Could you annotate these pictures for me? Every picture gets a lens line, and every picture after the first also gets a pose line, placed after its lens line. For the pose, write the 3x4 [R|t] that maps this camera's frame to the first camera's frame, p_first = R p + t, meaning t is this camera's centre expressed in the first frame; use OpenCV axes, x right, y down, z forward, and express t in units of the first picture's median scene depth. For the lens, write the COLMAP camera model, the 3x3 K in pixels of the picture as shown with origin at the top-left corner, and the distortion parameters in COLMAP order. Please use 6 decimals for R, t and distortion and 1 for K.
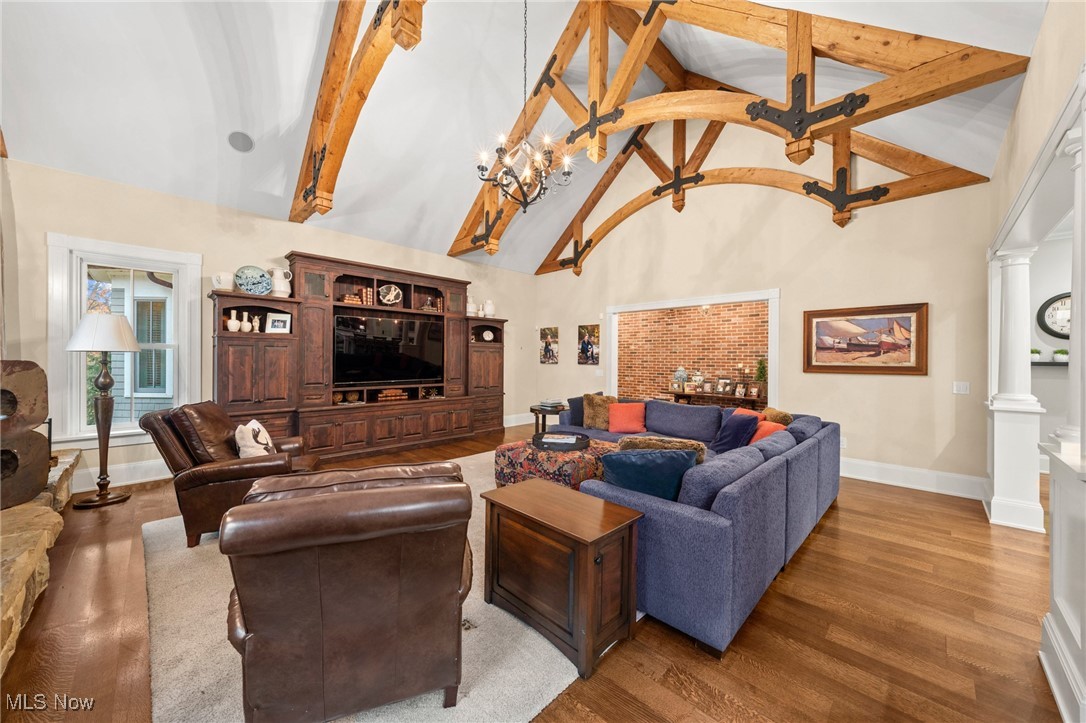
lens RADIAL K [[393.5, 0, 543.2], [0, 393.5, 357.3], [0, 0, 1]] dist [-0.000393, -0.000056]
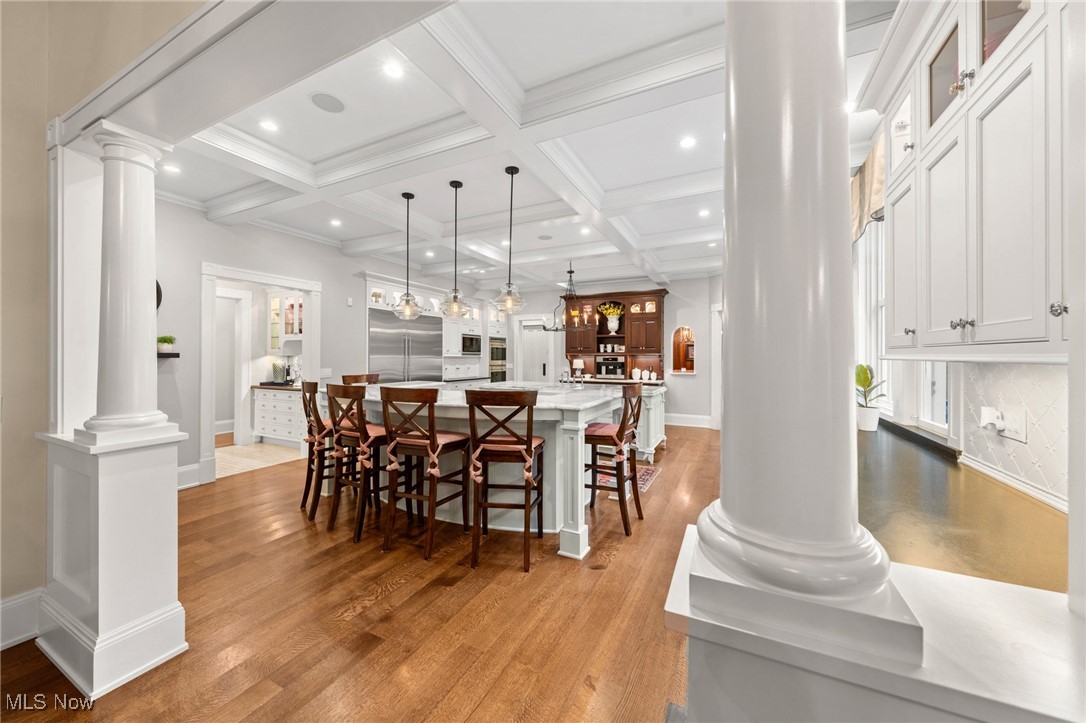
lens RADIAL K [[393.5, 0, 543.2], [0, 393.5, 357.3], [0, 0, 1]] dist [-0.000393, -0.000056]
pose [[-0.310198, -0.006201, 0.950652, 0.330100], [-0.002277, 0.999981, 0.005780, 0.009424], [-0.950669, -0.000372, -0.310207, 0.395673]]
